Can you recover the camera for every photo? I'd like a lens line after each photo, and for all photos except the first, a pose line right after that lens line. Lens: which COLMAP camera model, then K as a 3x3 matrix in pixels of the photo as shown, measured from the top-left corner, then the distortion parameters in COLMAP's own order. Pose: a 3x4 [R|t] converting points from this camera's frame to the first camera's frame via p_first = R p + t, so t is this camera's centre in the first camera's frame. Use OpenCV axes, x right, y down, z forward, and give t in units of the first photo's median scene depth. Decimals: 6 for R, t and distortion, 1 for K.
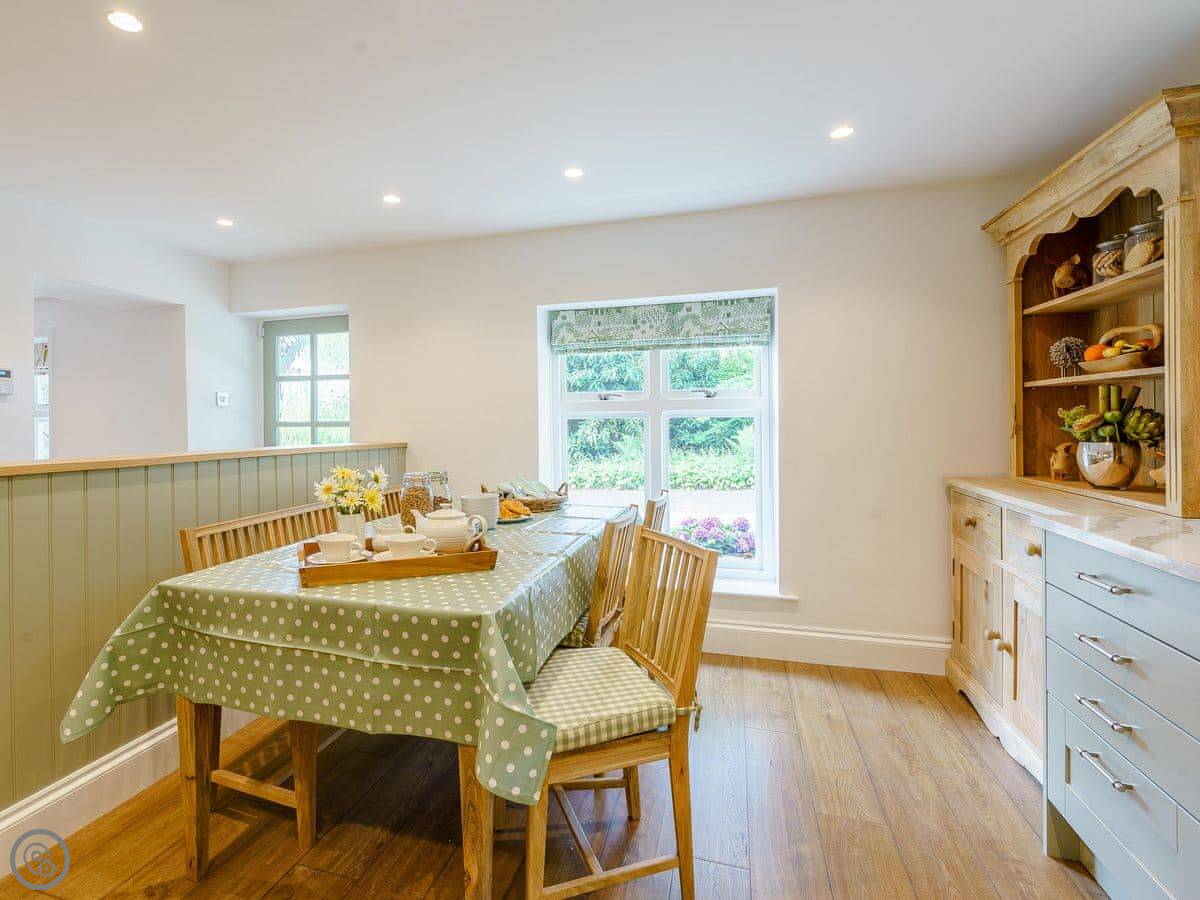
lens RADIAL K [[635.7, 0, 599.8], [0, 635.7, 430.4], [0, 0, 1]] dist [0.002682, 0.000820]
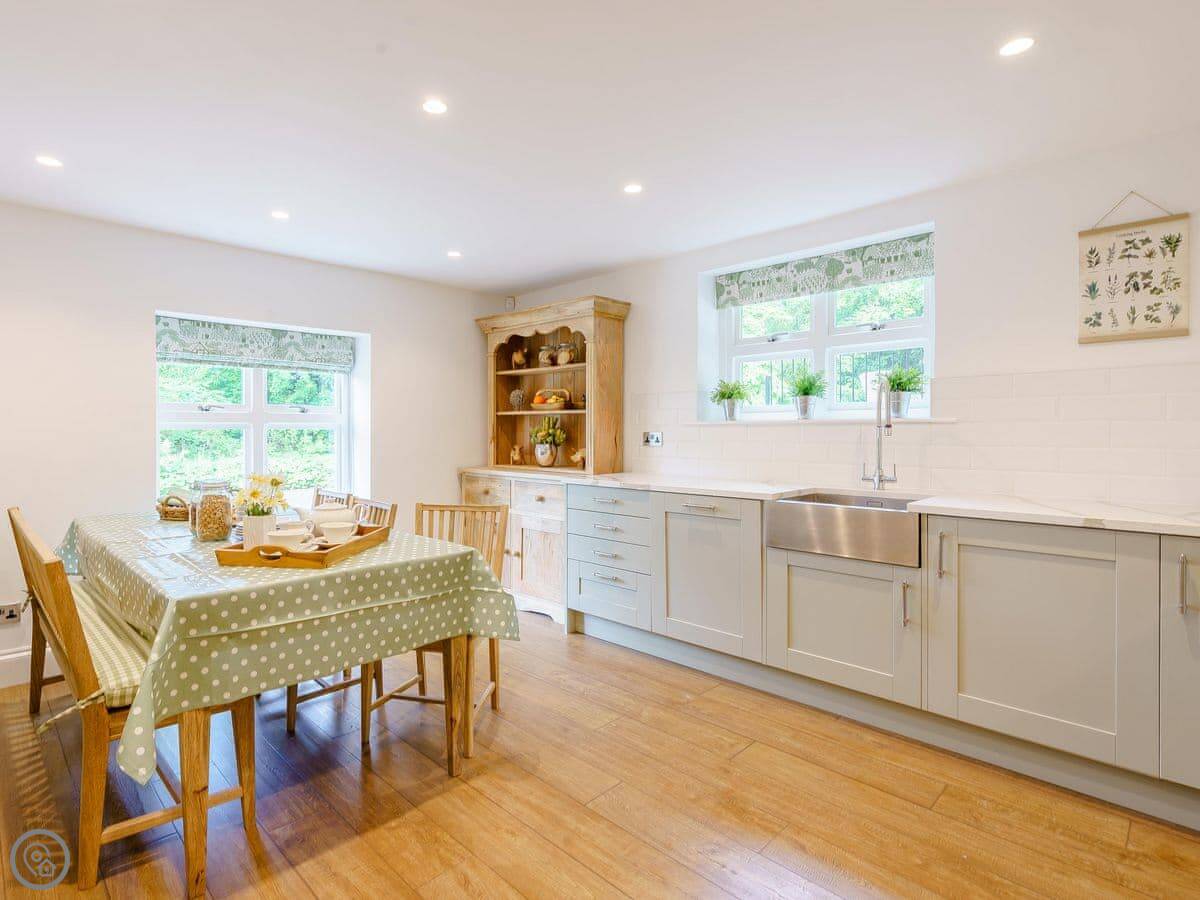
lens RADIAL K [[612.5, 0, 597.5], [0, 612.5, 444.5], [0, 0, 1]] dist [-0.000337, -0.000149]
pose [[0.414271, -0.011264, 0.910084, -0.815577], [0.008783, 0.999926, 0.008378, 0.003498], [-0.910111, 0.004522, 0.414339, 0.026500]]
